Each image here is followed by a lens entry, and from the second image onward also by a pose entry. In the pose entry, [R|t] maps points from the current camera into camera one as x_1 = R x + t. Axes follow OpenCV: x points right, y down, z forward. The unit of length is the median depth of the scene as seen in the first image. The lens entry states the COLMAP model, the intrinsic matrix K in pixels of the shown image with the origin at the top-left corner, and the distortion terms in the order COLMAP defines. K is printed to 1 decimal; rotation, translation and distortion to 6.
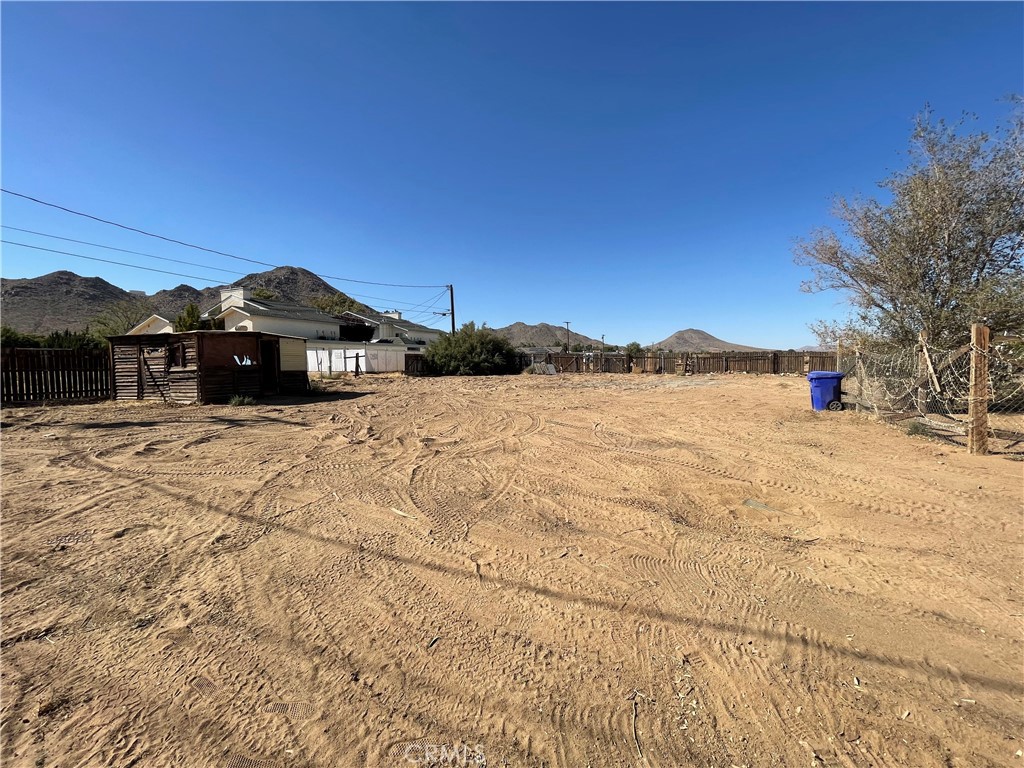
lens RADIAL K [[417.9, 0, 515.0], [0, 417.9, 382.0], [0, 0, 1]] dist [-0.002431, 0.000162]
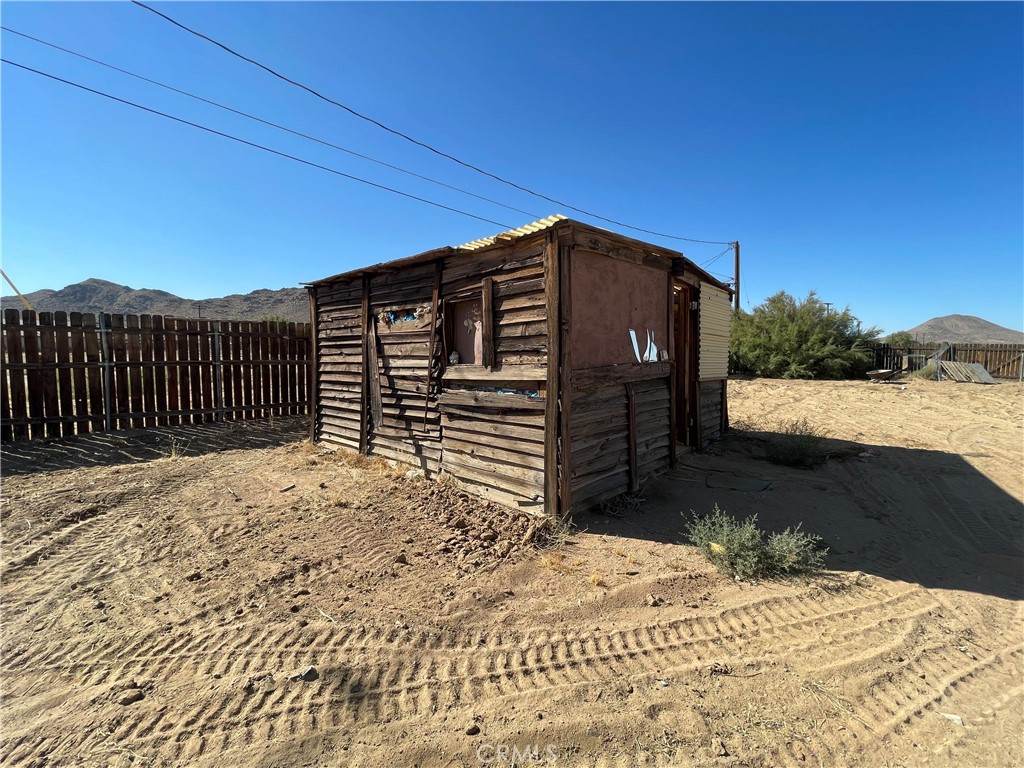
lens RADIAL K [[417.9, 0, 511.9], [0, 417.9, 379.5], [0, 0, 1]] dist [-0.002431, 0.000162]
pose [[0.917372, 0.040374, -0.395977, -0.645052], [-0.034864, 0.999169, 0.021105, -0.032918], [0.396500, -0.005556, 0.918018, 0.722196]]
